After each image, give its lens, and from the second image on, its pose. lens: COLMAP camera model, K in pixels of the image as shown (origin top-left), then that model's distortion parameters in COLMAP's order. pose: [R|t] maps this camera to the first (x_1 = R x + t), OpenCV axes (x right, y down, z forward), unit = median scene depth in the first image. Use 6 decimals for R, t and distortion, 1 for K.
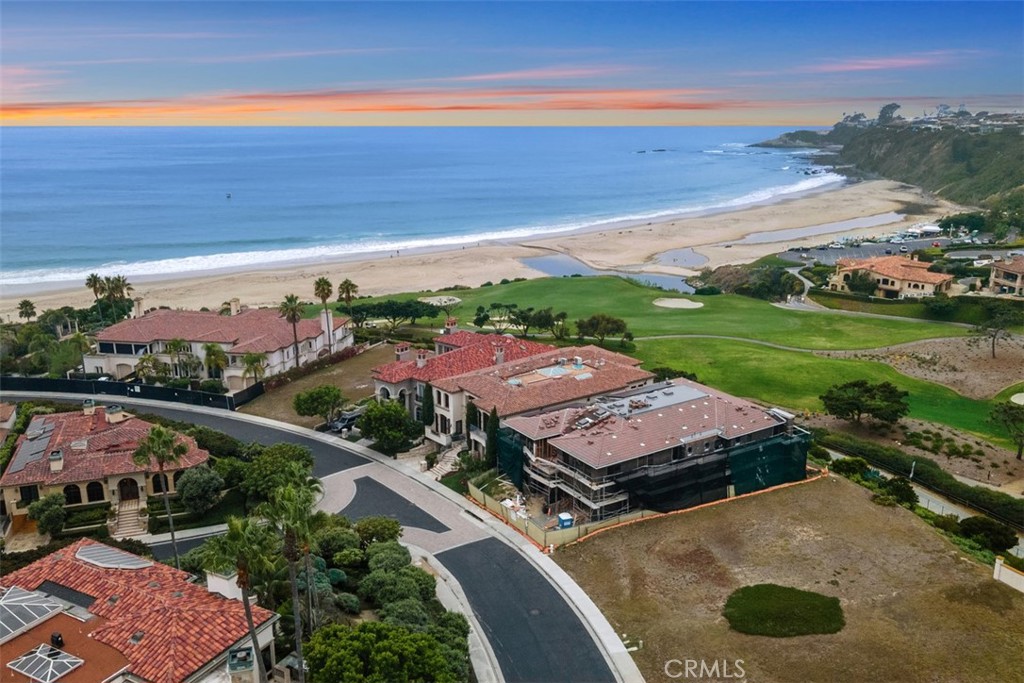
lens RADIAL K [[875.8, 0, 525.7], [0, 875.8, 328.5], [0, 0, 1]] dist [0.021210, 0.005709]
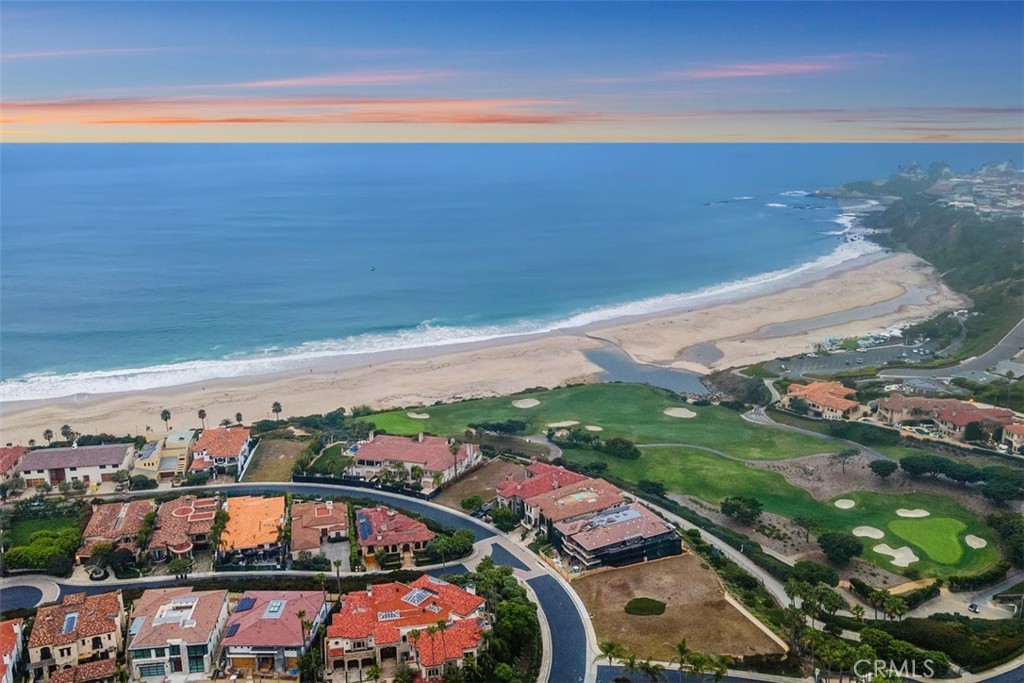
lens RADIAL K [[875.8, 0, 525.7], [0, 875.8, 328.5], [0, 0, 1]] dist [0.021210, 0.005709]
pose [[0.995437, 0.019831, -0.093333, 0.101626], [-0.019749, 0.999803, 0.001801, -0.400550], [0.093351, 0.000051, 0.995633, -1.292875]]
